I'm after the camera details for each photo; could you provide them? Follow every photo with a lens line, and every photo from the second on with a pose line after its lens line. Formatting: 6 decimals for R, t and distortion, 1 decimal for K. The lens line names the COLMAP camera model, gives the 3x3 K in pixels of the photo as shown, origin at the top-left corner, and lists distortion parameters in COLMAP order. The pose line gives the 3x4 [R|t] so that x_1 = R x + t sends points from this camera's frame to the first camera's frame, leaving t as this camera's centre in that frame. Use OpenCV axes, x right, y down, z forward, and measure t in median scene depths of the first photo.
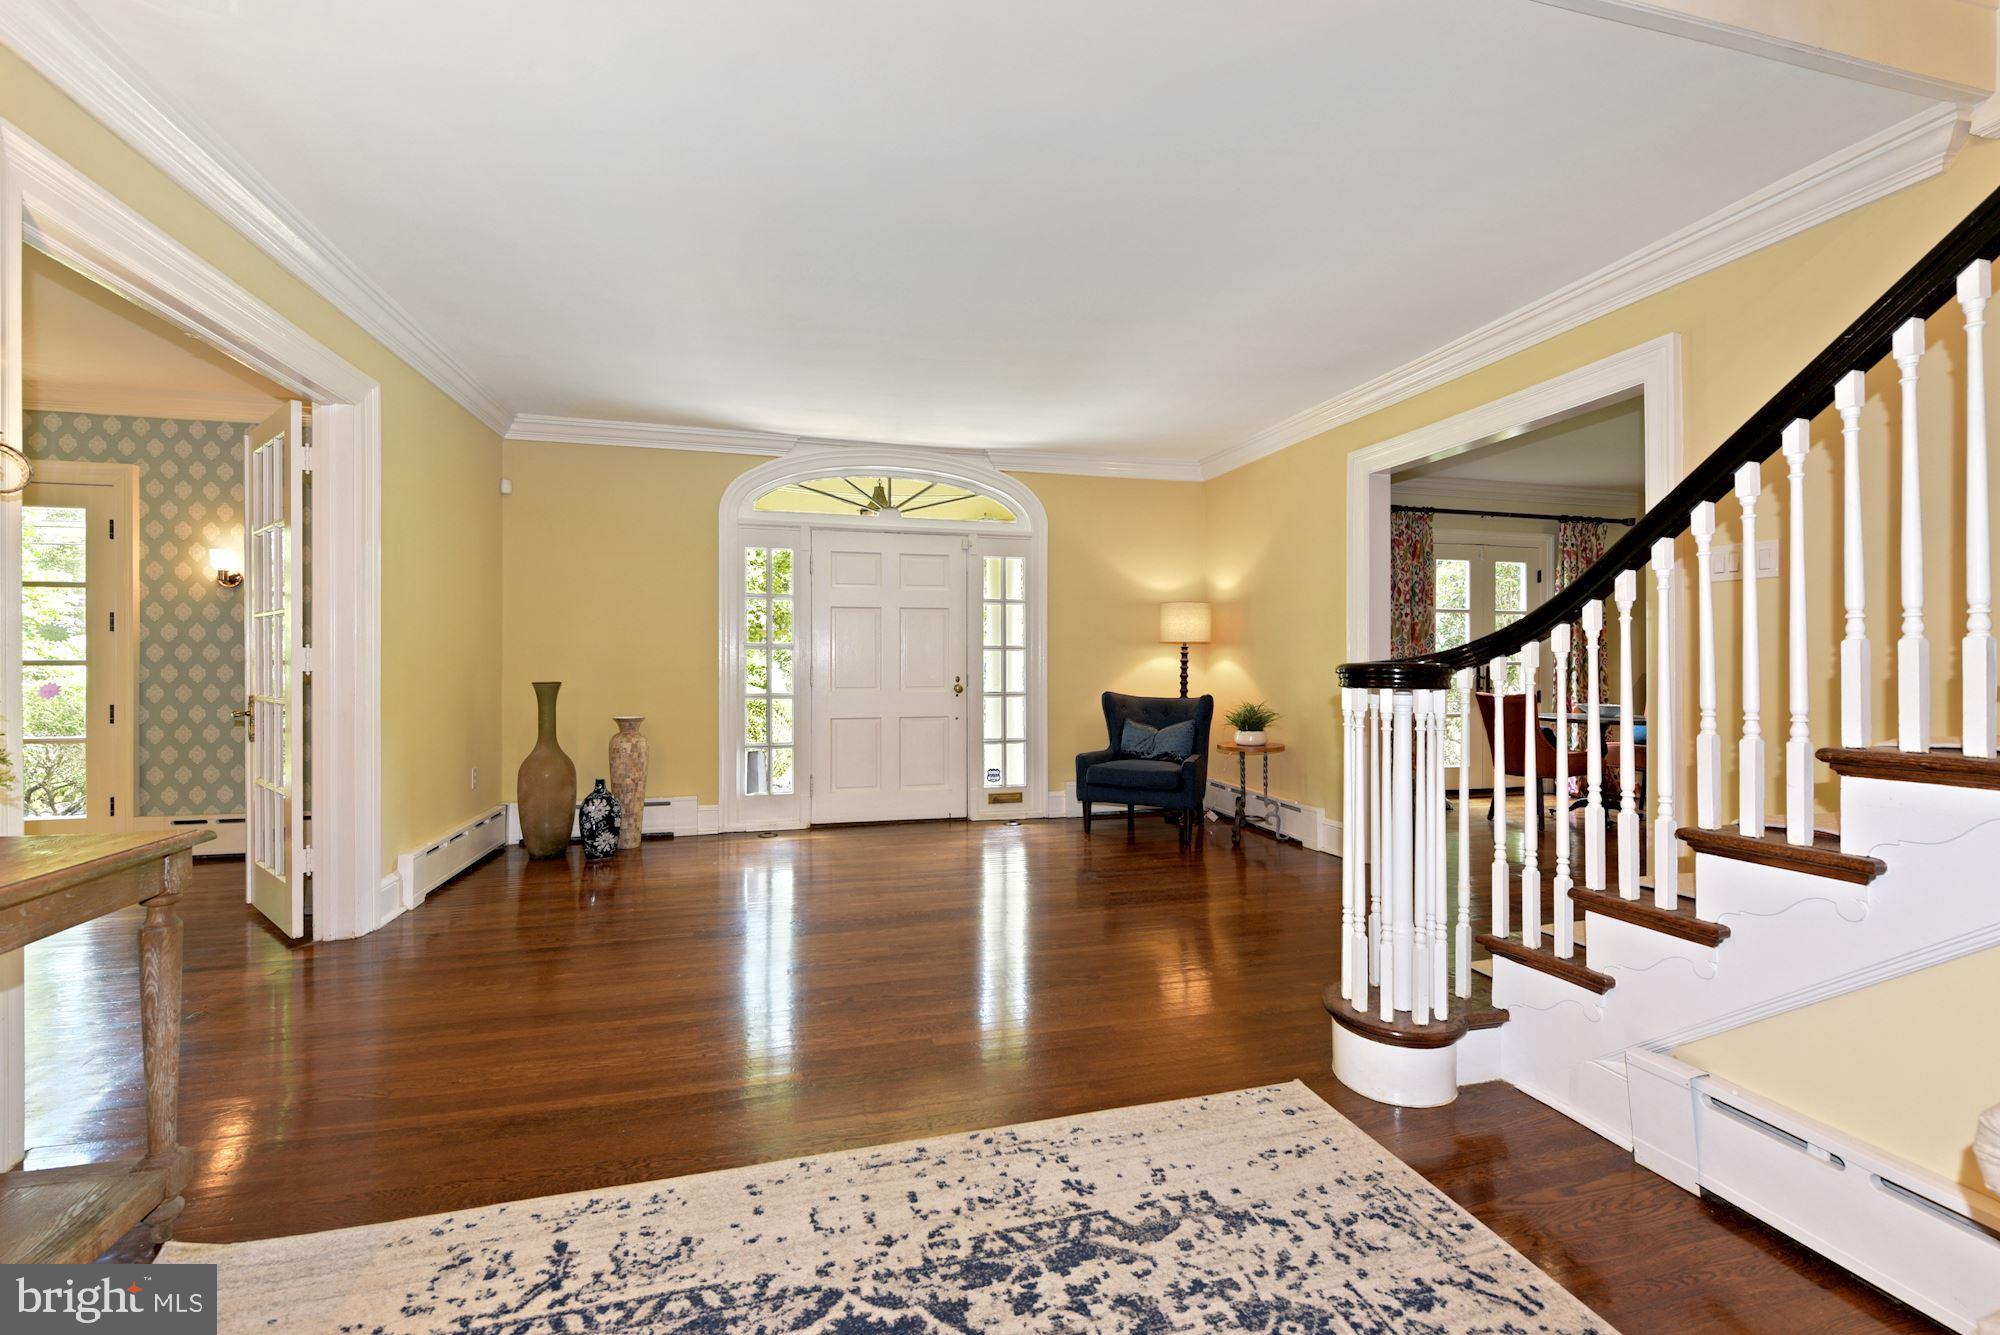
lens RADIAL K [[825.9, 0, 1005.7], [0, 825.9, 665.6], [0, 0, 1]] dist [0.004358, 0.000118]
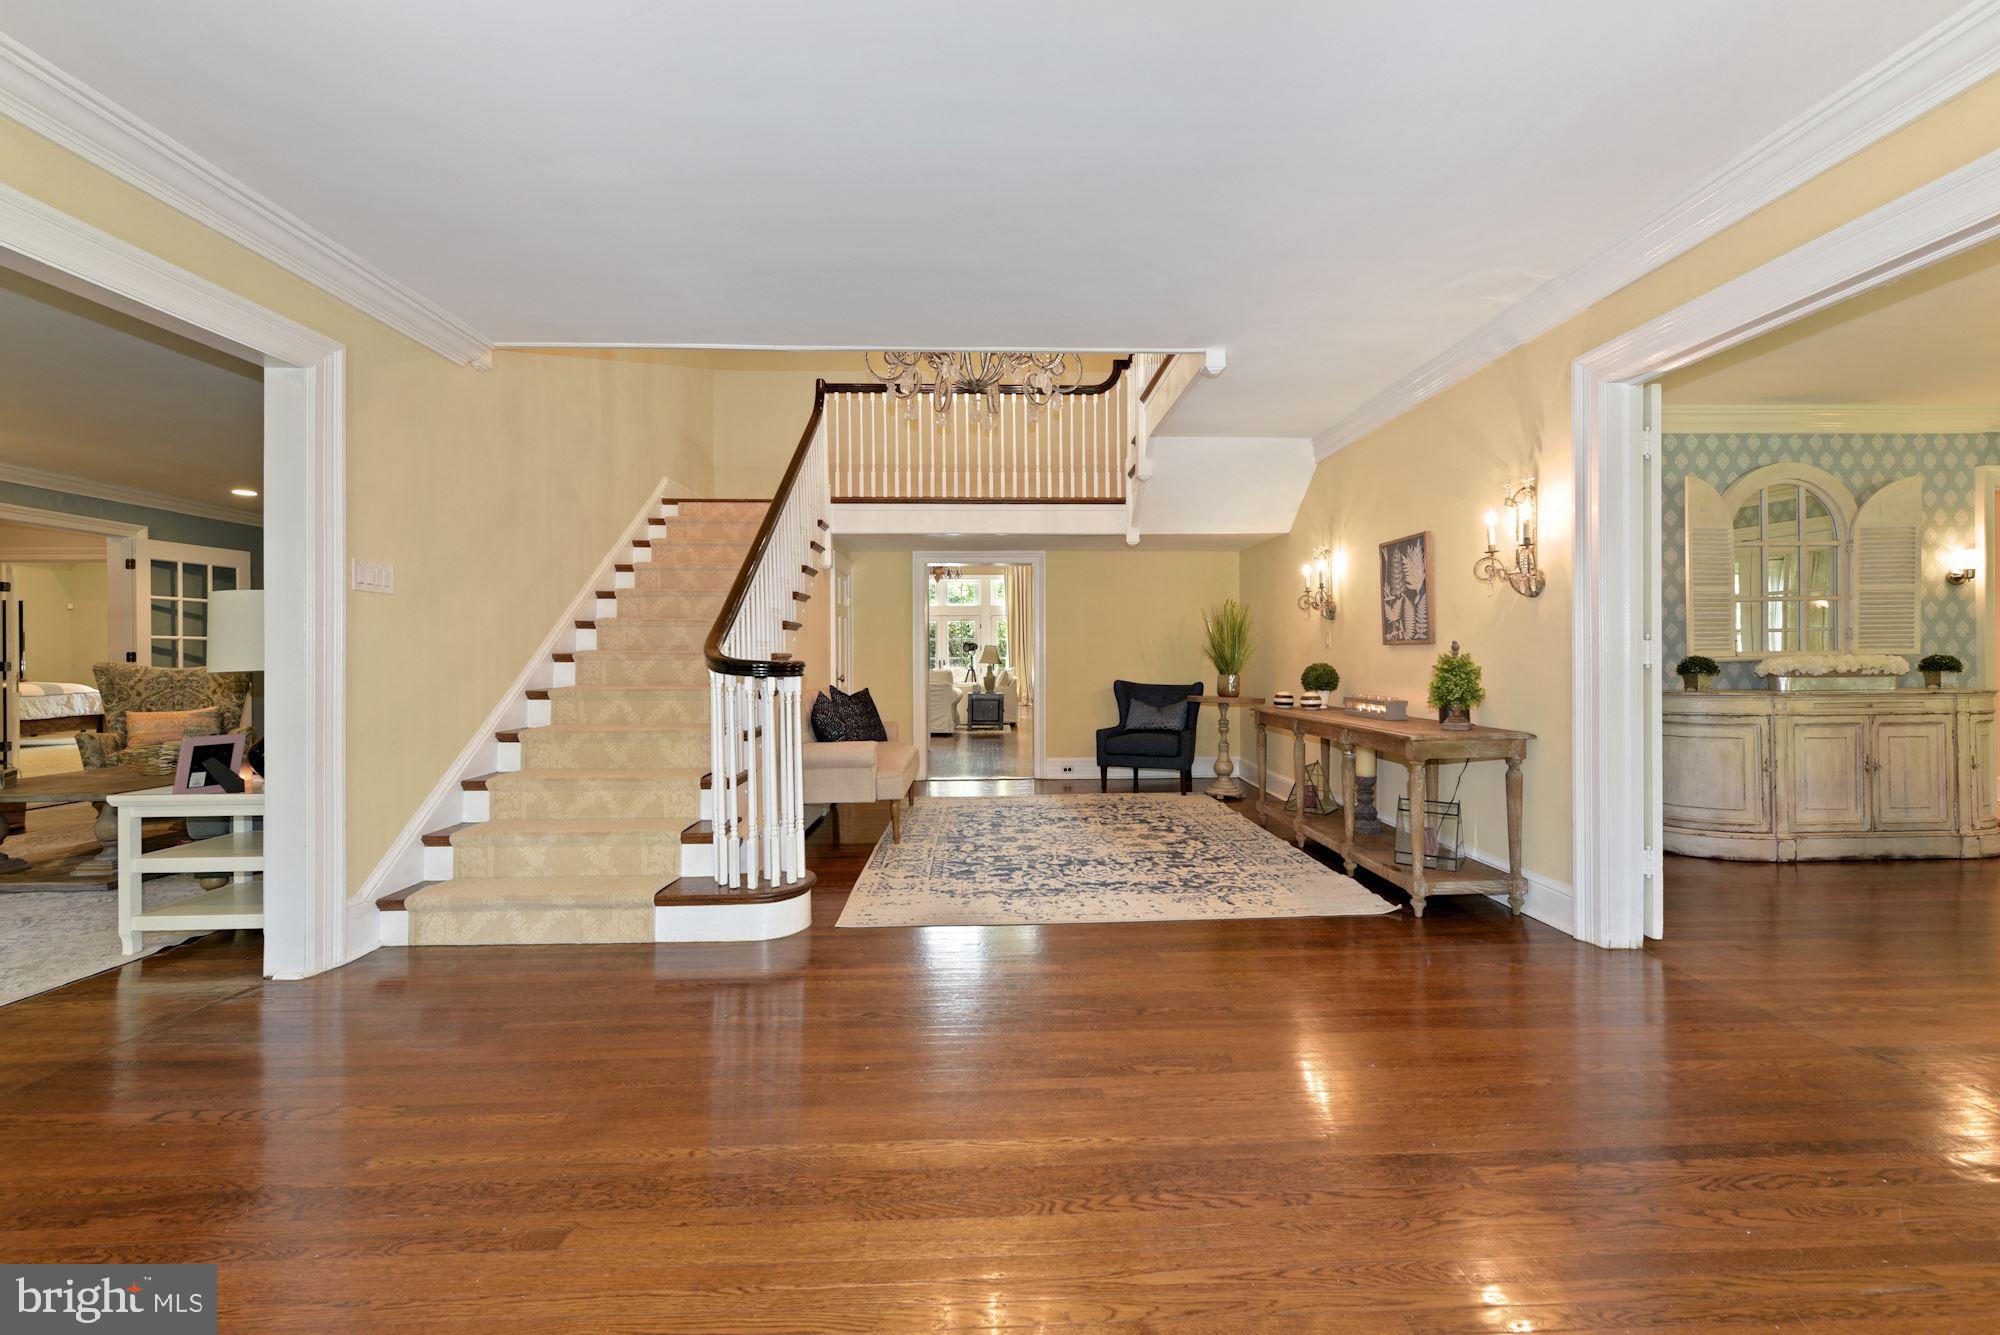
lens RADIAL K [[794.9, 0, 1011.1], [0, 794.9, 653.3], [0, 0, 1]] dist [0.000584, -0.000073]
pose [[-0.973469, 0.007292, 0.228702, -0.429142], [0.007100, 0.999973, -0.001663, -0.016805], [-0.228708, 0.000005, -0.973495, 3.200283]]
